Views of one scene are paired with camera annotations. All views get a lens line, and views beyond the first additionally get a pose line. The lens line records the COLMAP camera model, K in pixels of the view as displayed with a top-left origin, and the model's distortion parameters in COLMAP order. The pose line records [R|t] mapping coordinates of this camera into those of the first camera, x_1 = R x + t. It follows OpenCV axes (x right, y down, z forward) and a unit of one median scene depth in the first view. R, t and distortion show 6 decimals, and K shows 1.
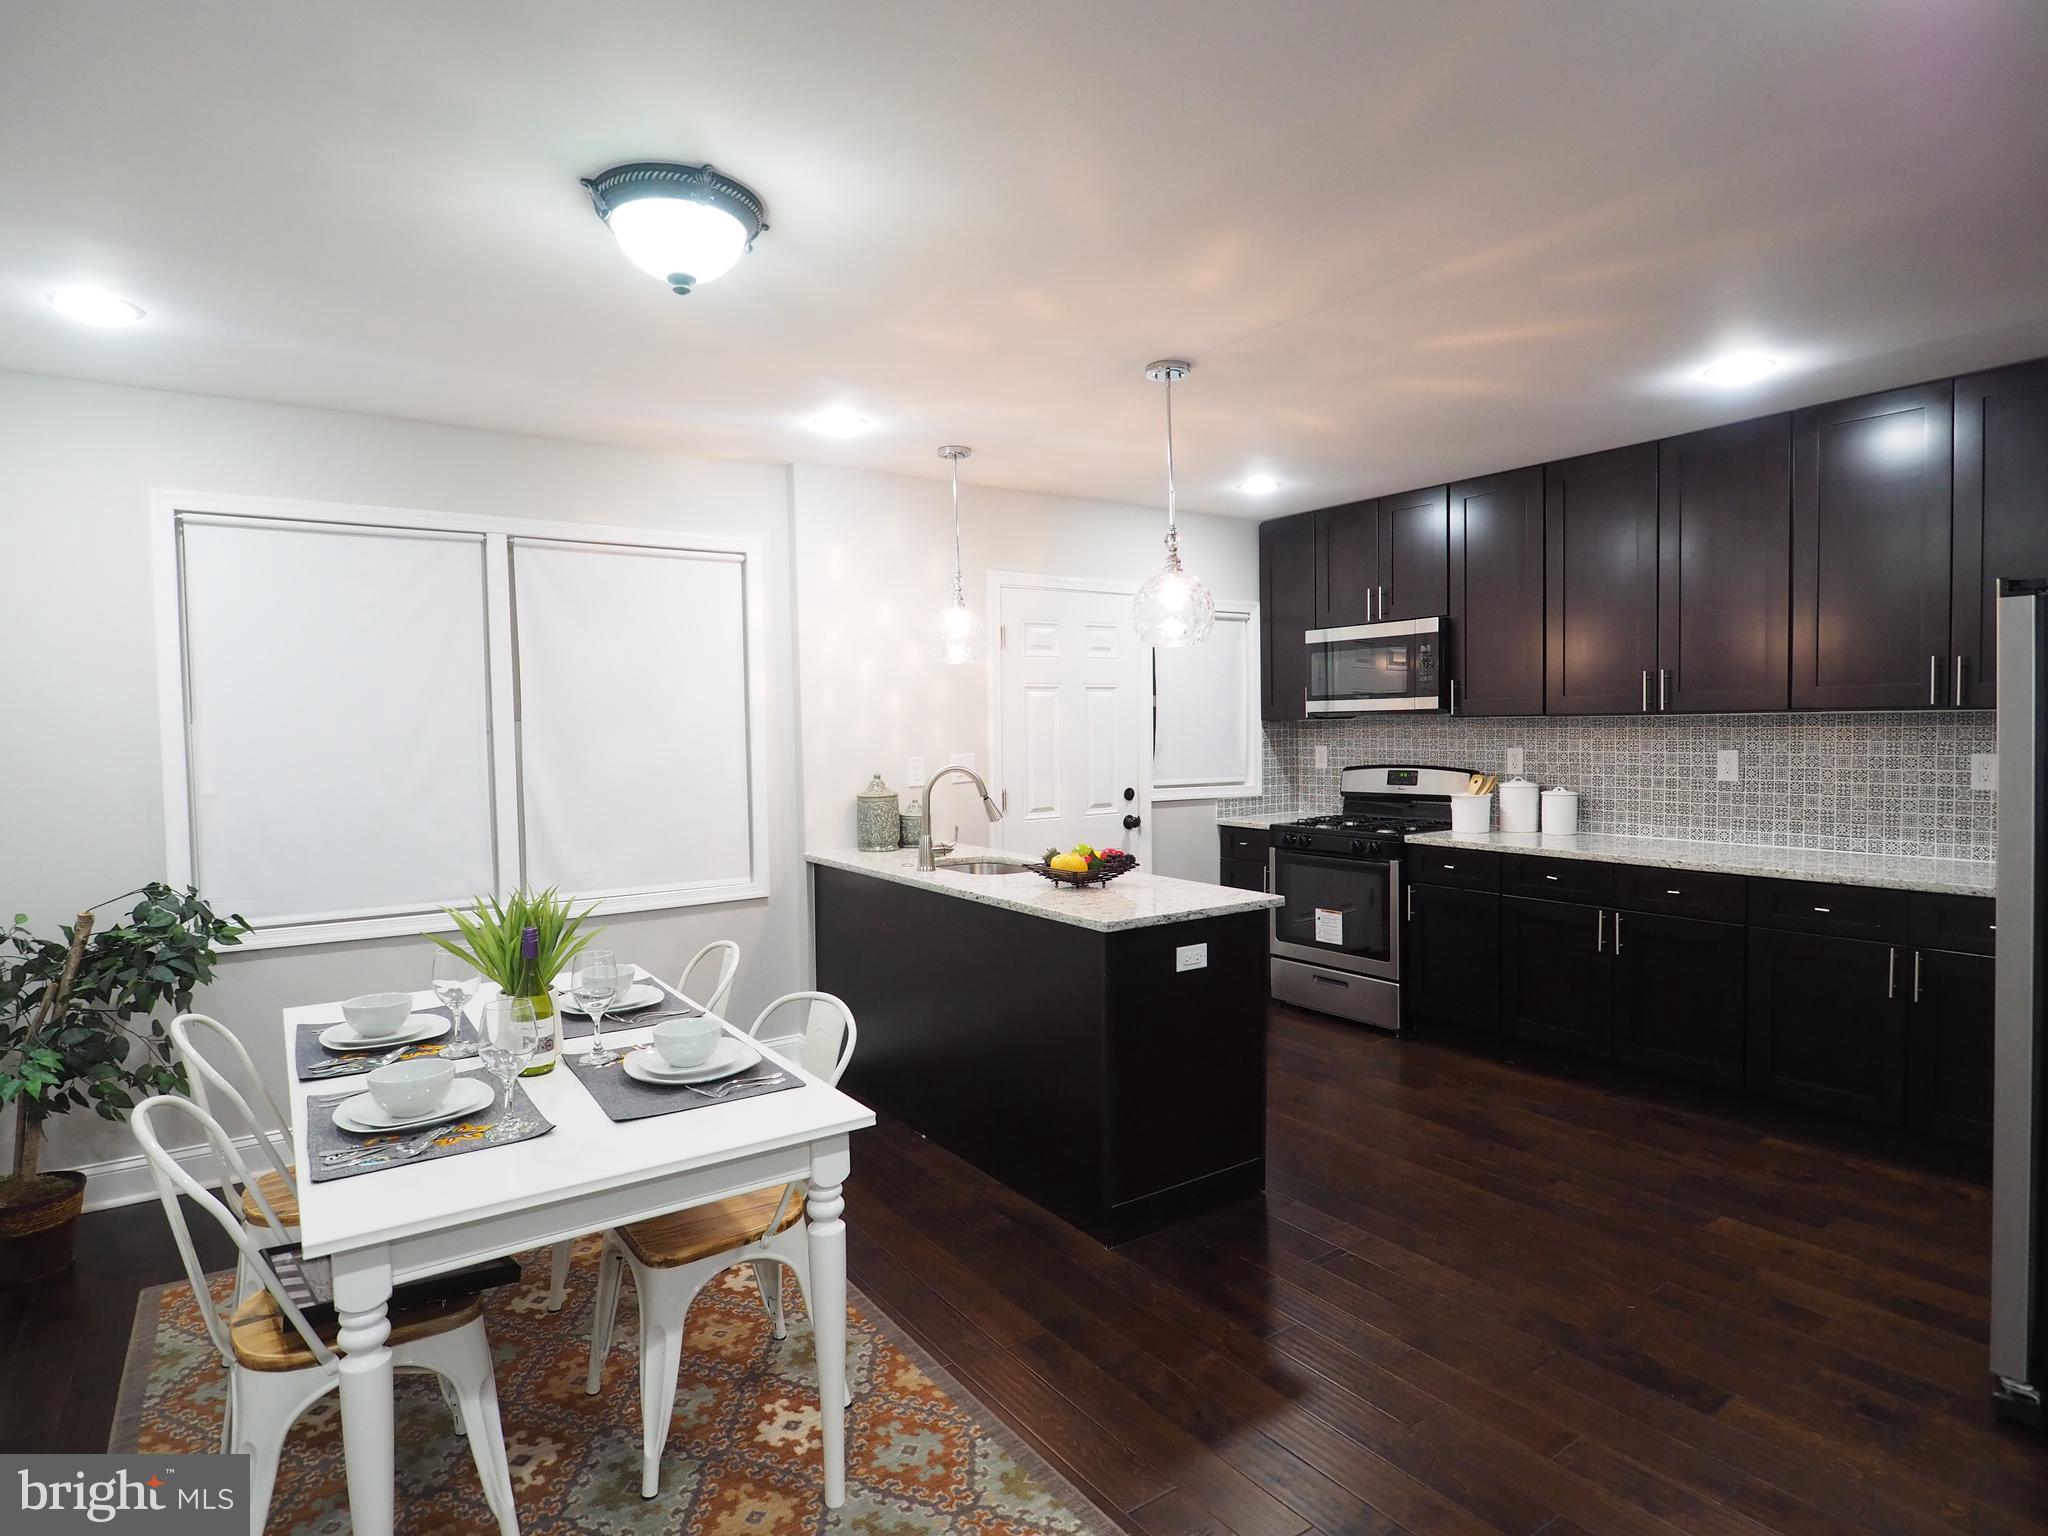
lens RADIAL K [[1100.7, 0, 1016.5], [0, 1100.7, 771.8], [0, 0, 1]] dist [-0.005965, -0.006392]
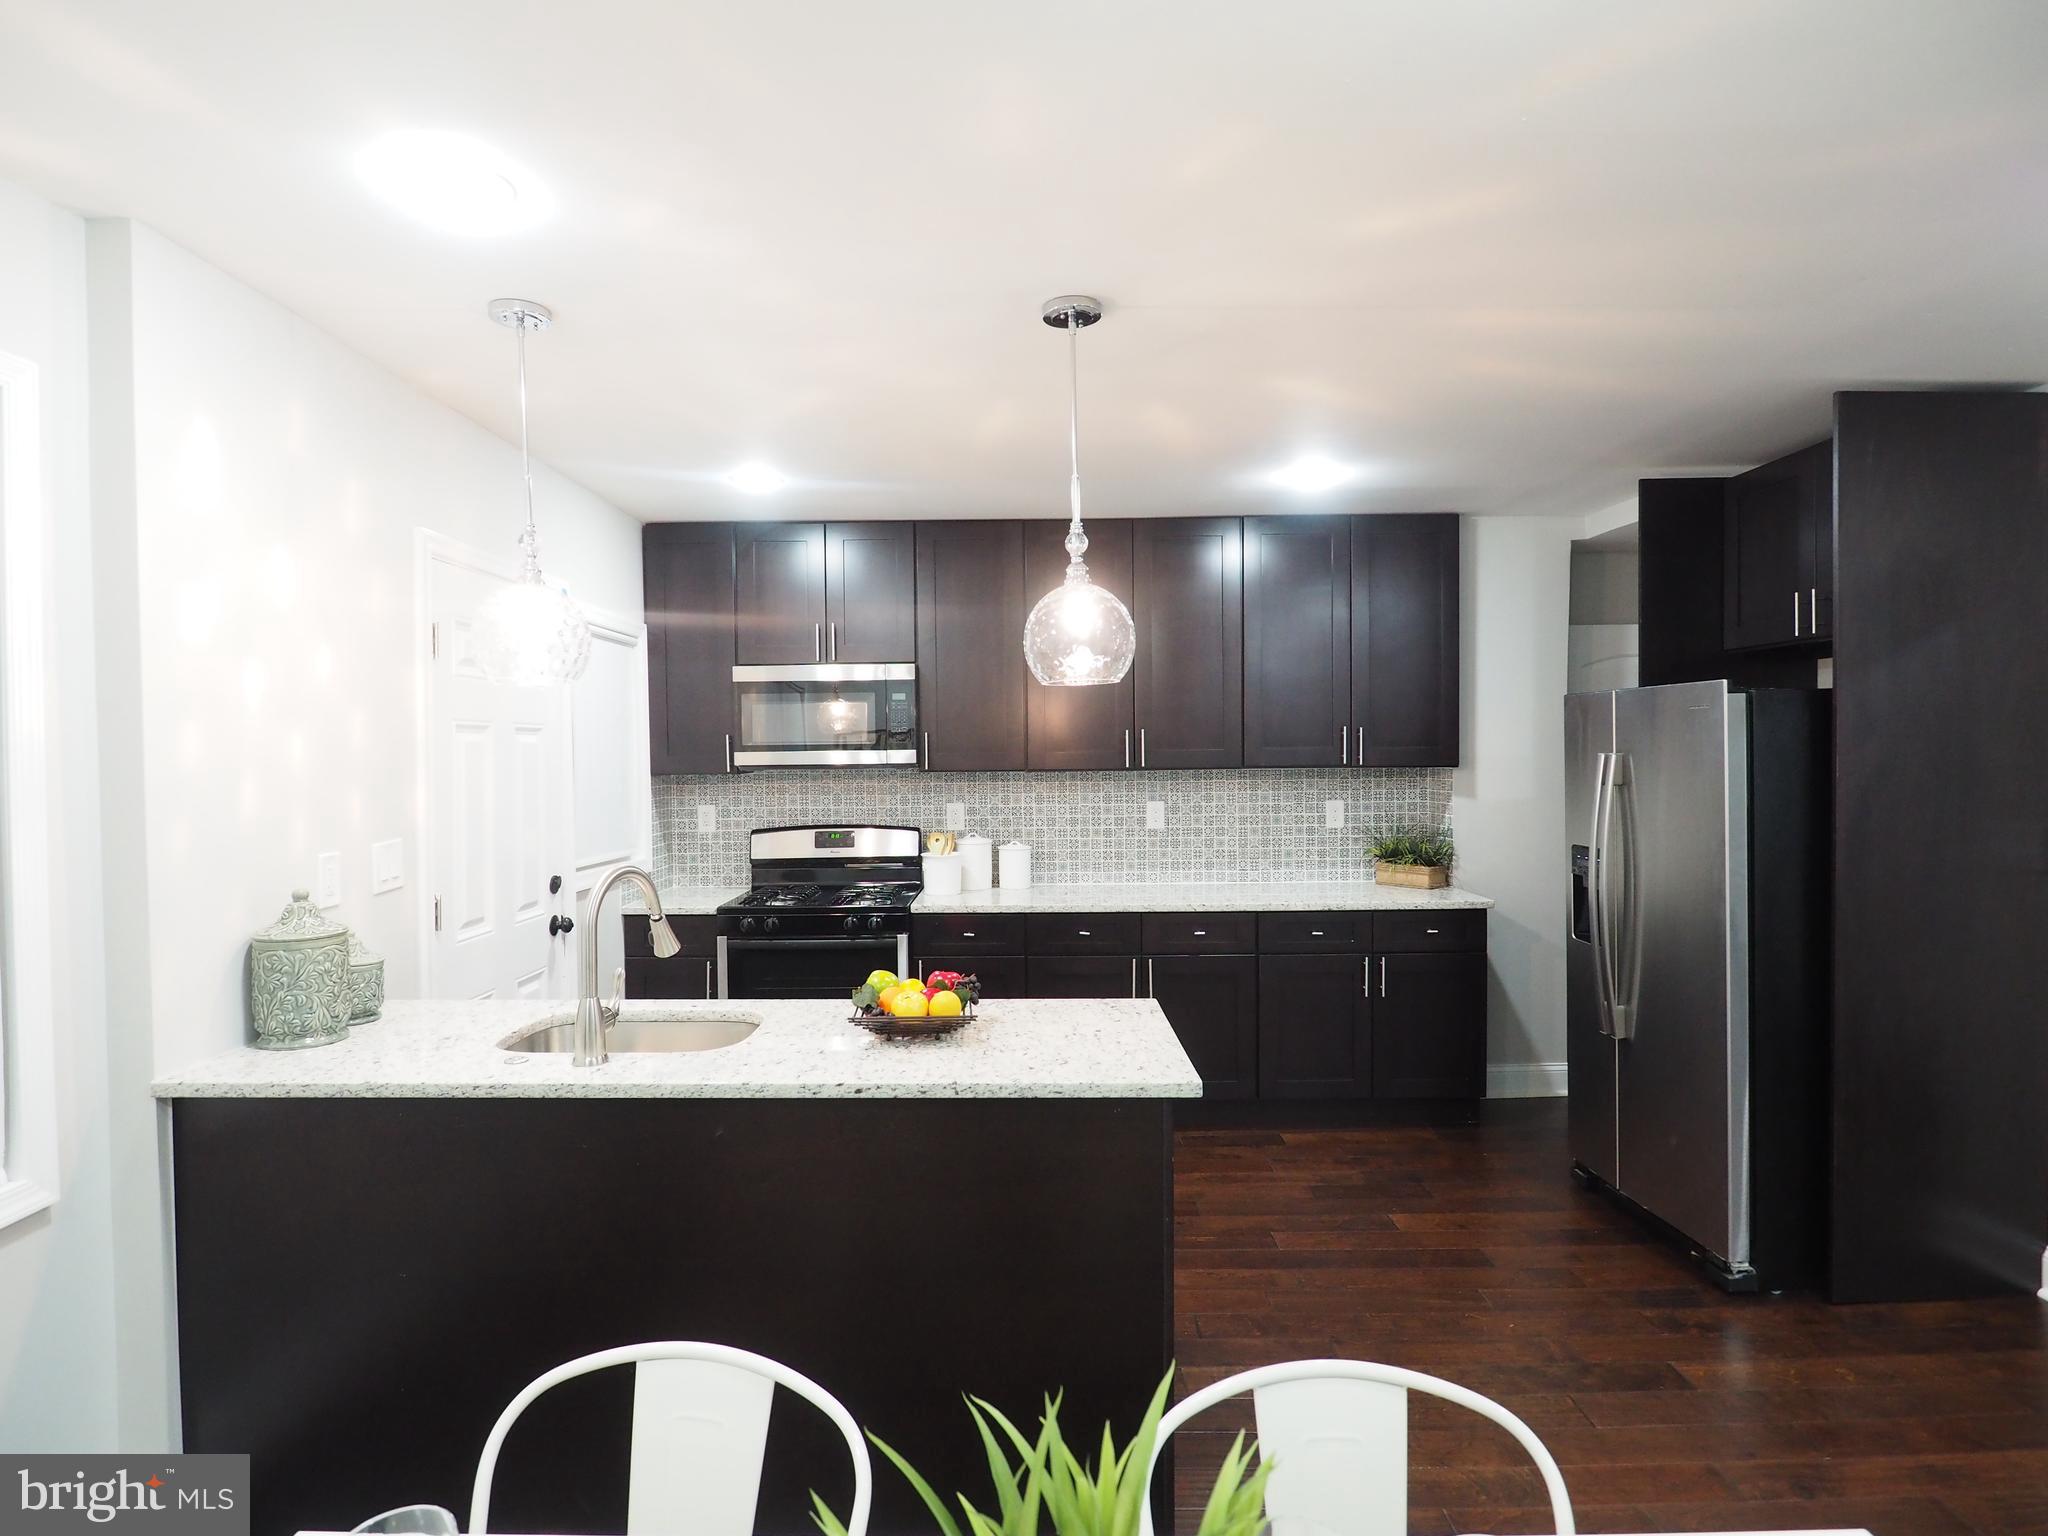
lens RADIAL K [[1100.7, 0, 1015.0], [0, 1100.7, 778.0], [0, 0, 1]] dist [-0.005965, -0.006392]
pose [[0.577935, -0.008039, 0.816043, -0.380612], [0.036501, 0.999205, -0.016007, -0.032364], [-0.815266, 0.039037, 0.577769, 0.479459]]
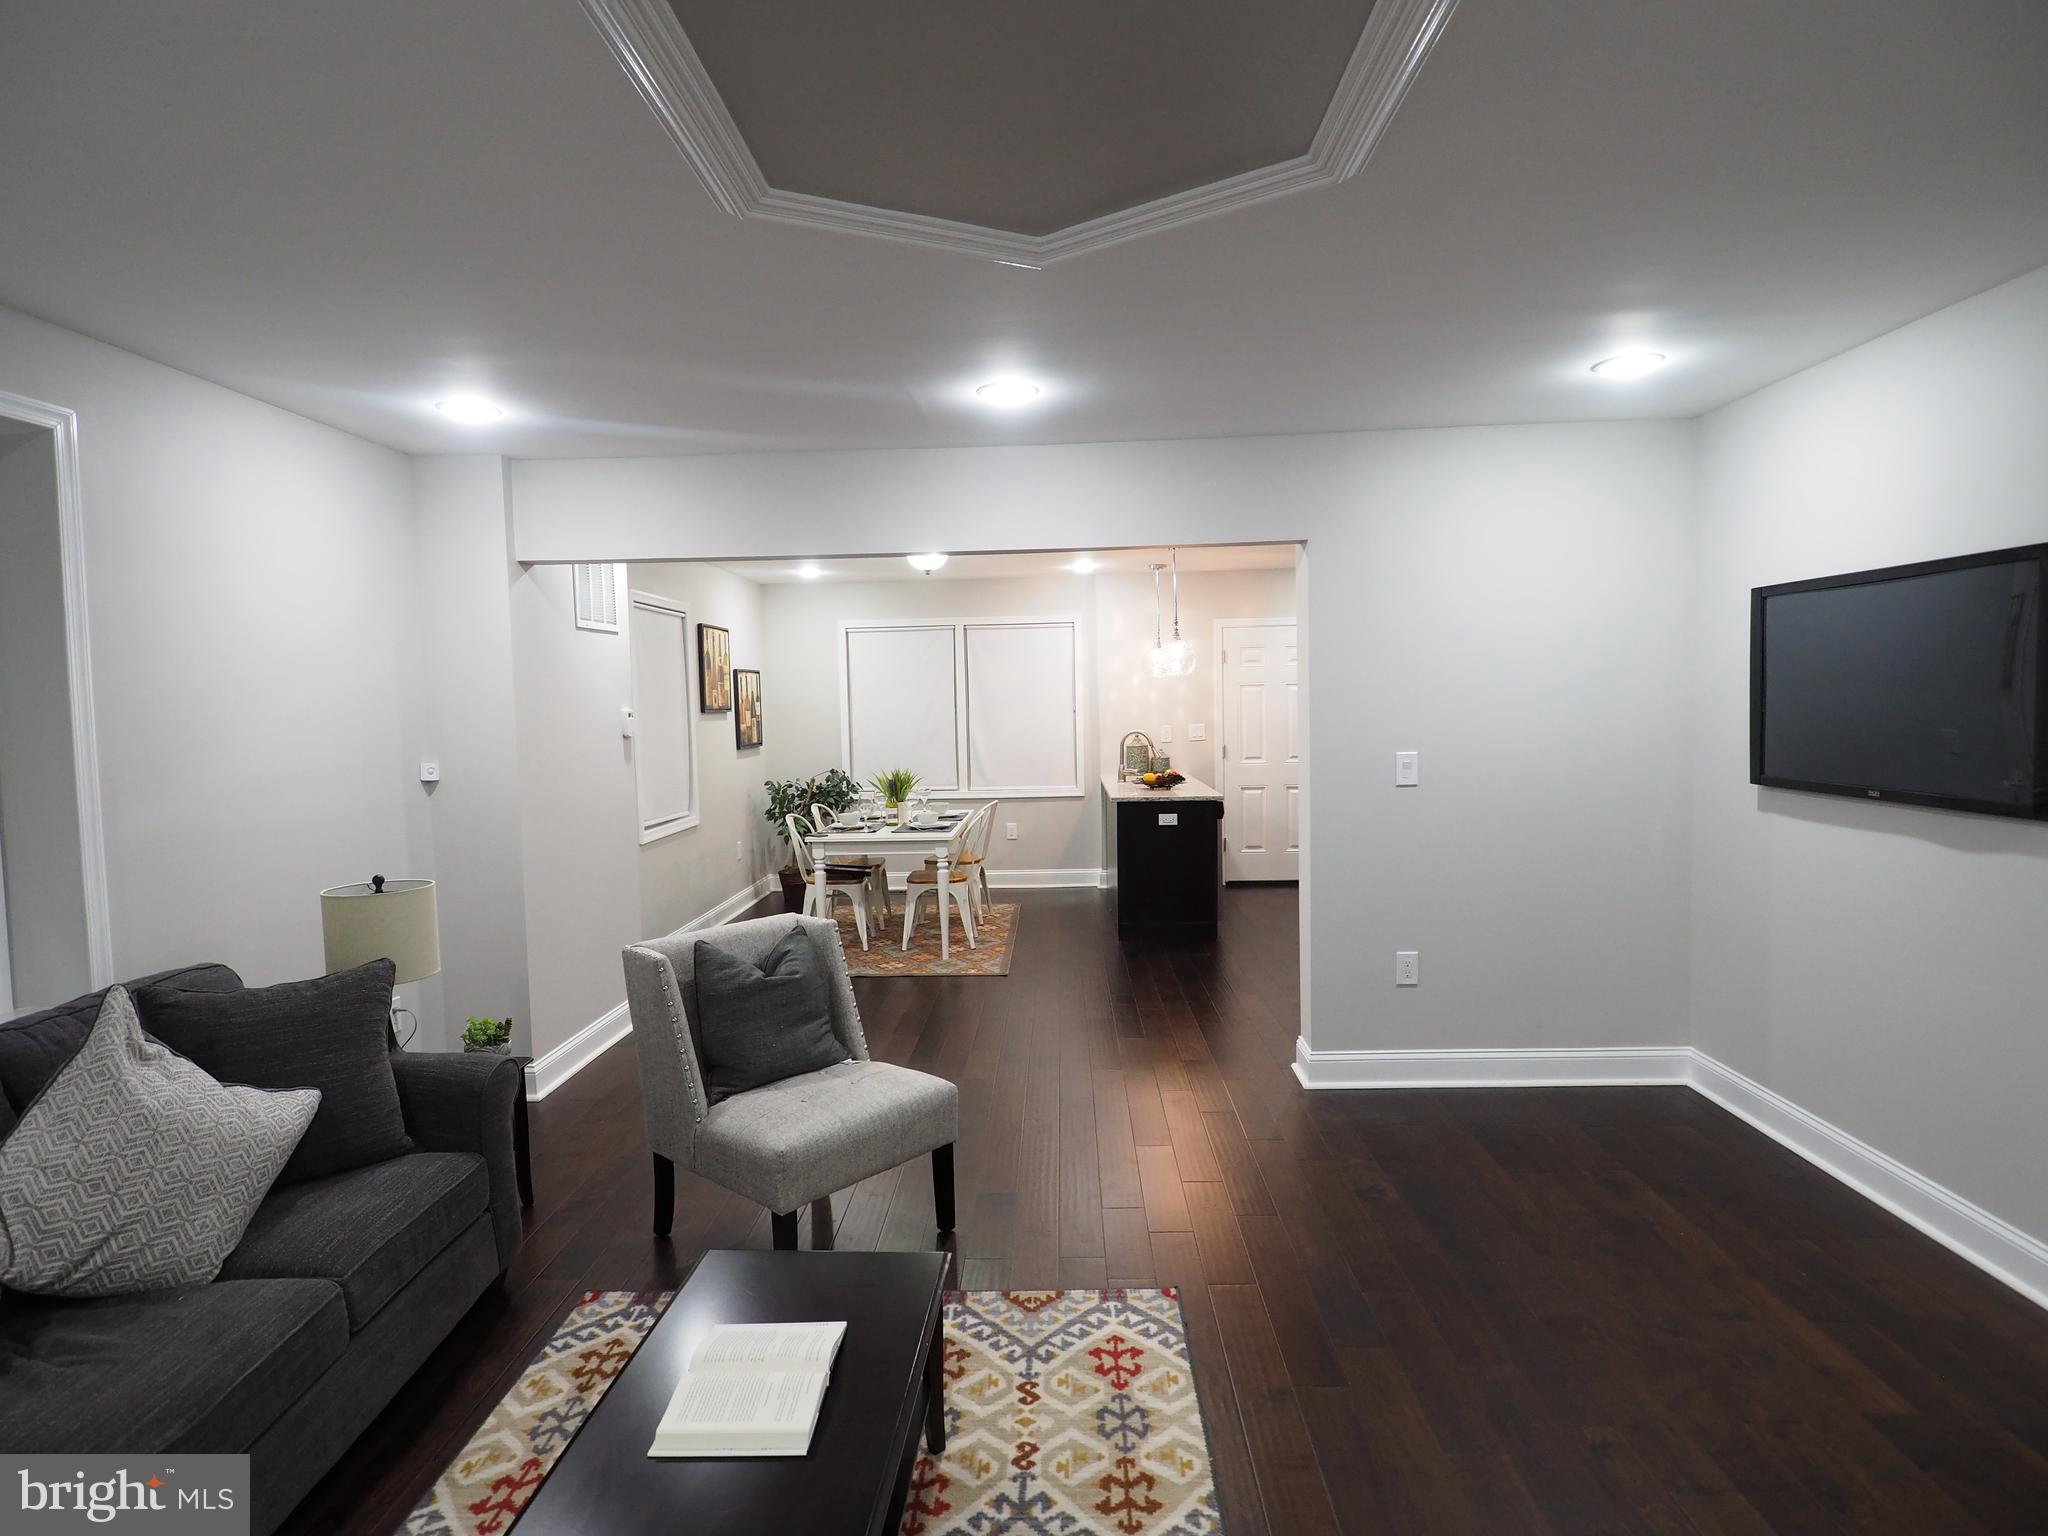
lens RADIAL K [[1100.7, 0, 1012.5], [0, 1100.7, 770.9], [0, 0, 1]] dist [-0.005965, -0.006392]
pose [[0.796462, 0.035002, -0.603674, 0.923433], [-0.016507, 0.999210, 0.036157, -0.000946], [0.604463, -0.018833, 0.796411, -0.691365]]
